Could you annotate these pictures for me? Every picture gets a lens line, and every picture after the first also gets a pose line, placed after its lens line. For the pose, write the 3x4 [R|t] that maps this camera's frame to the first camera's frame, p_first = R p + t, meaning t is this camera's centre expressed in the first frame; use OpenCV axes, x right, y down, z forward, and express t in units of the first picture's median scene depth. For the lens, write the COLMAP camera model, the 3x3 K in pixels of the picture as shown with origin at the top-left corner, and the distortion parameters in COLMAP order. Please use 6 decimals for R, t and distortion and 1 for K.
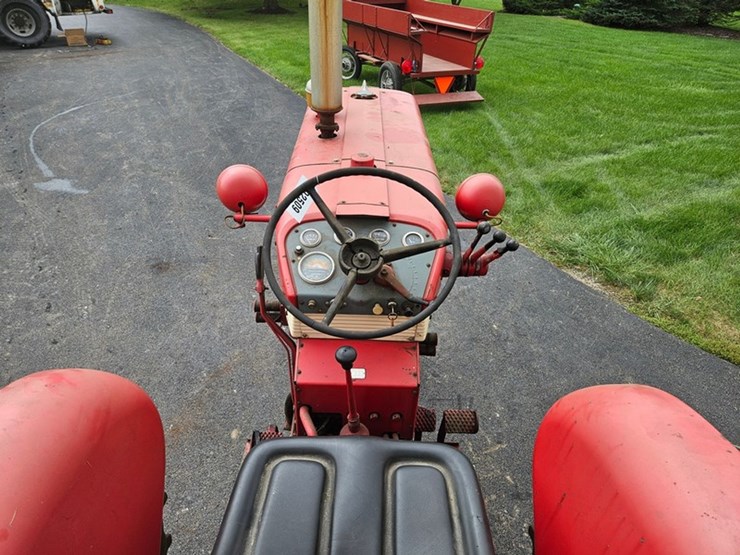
lens RADIAL K [[493.7, 0, 364.7], [0, 493.7, 287.7], [0, 0, 1]] dist [0.071657, -0.054839]
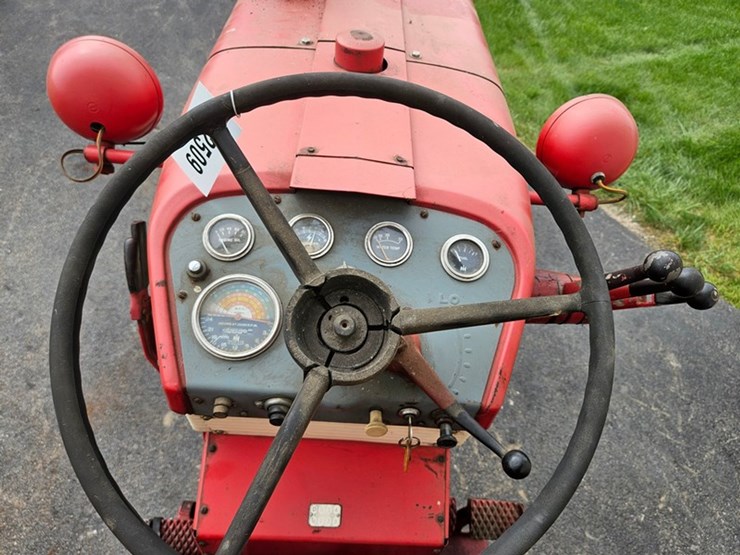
lens RADIAL K [[499.1, 0, 372.7], [0, 499.1, 285.9], [0, 0, 1]] dist [0.054205, -0.049623]
pose [[0.997222, 0.055589, 0.049586, -0.001747], [-0.064661, 0.976478, 0.205694, -0.057262], [-0.036985, -0.208329, 0.977359, 0.206140]]
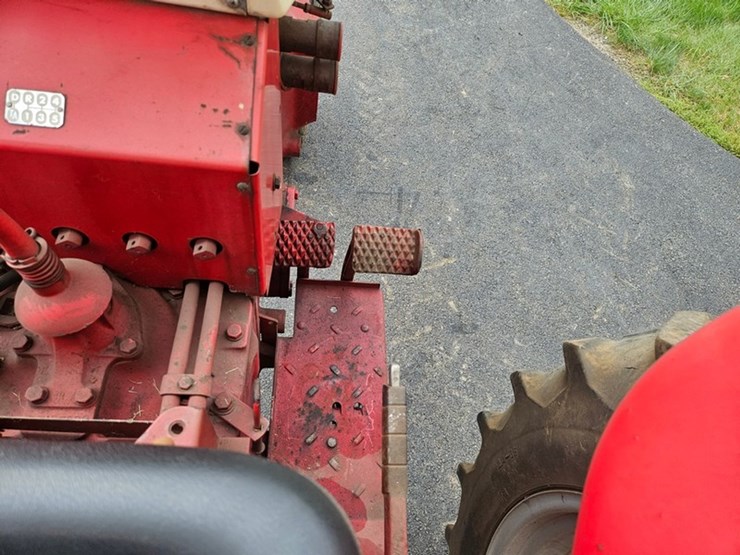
lens RADIAL K [[490.2, 0, 369.4], [0, 490.2, 288.1], [0, 0, 1]] dist [0.070000, -0.058813]
pose [[0.991993, 0.041019, 0.119445, 0.054530], [-0.087154, 0.906823, 0.412402, 0.048702], [-0.091400, -0.419510, 0.903138, 0.250347]]
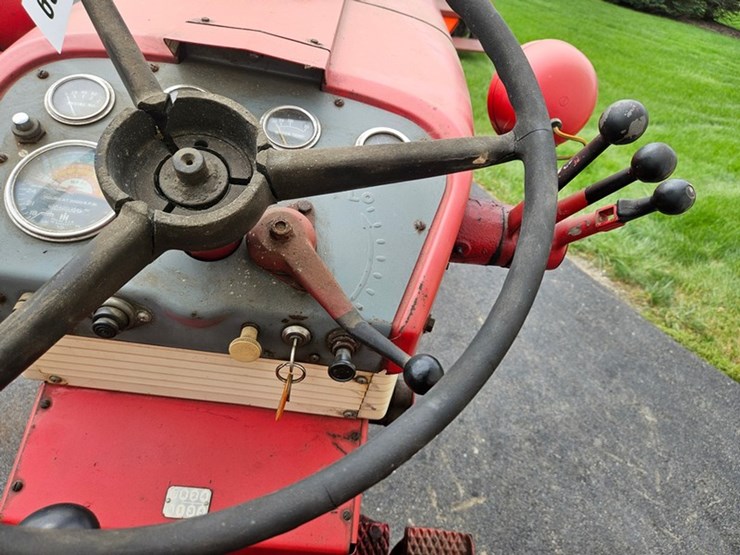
lens RADIAL K [[501.8, 0, 371.8], [0, 501.8, 273.1], [0, 0, 1]] dist [0.045818, -0.041889]
pose [[0.990242, 0.115459, 0.078044, 0.025804], [-0.119279, 0.991786, 0.046185, -0.009108], [-0.072070, -0.055044, 0.995880, 0.234330]]
